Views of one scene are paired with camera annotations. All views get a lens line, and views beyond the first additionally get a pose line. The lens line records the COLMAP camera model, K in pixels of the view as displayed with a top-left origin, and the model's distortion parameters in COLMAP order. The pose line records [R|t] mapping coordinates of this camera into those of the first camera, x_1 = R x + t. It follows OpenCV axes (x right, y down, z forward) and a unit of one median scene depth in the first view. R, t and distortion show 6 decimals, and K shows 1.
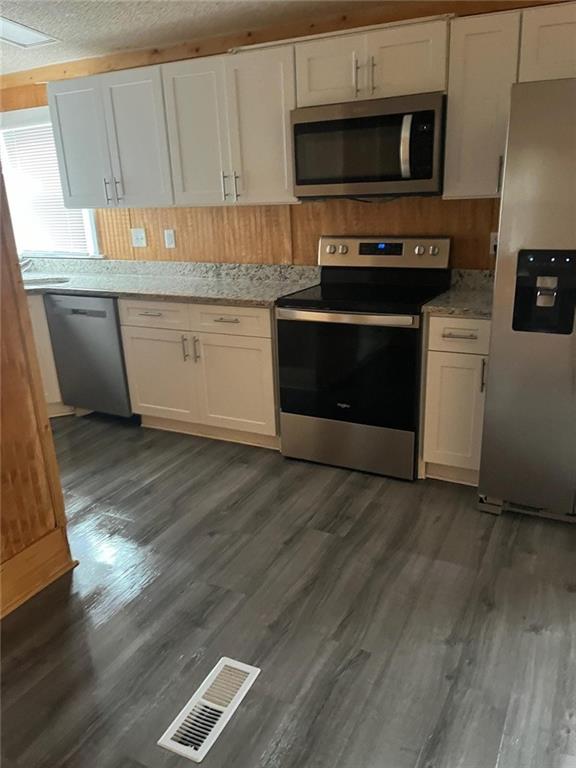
lens RADIAL K [[579.4, 0, 289.5], [0, 579.4, 388.7], [0, 0, 1]] dist [0.046399, -0.079964]
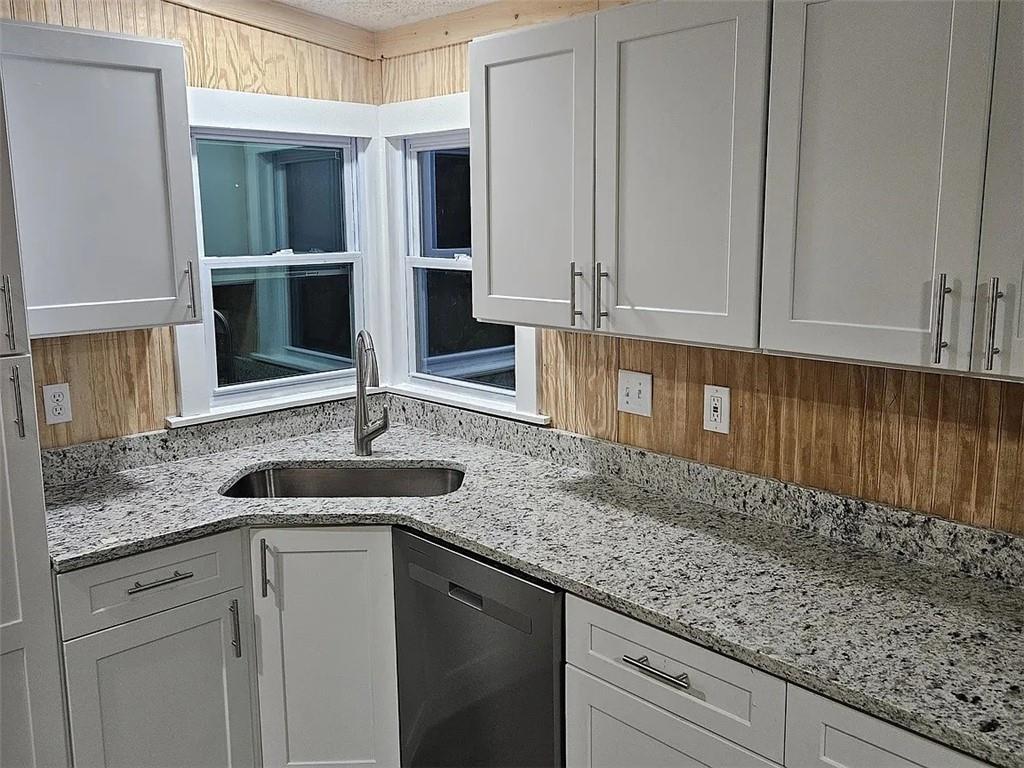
lens RADIAL K [[910.6, 0, 512.0], [0, 910.6, 384.0], [0, 0, 1]] dist [0.060371, -0.000592]
pose [[0.938287, 0.083919, -0.335523, -0.136931], [-0.128833, 0.985104, -0.113891, -0.195843], [0.320967, 0.150089, 0.935122, 0.408324]]
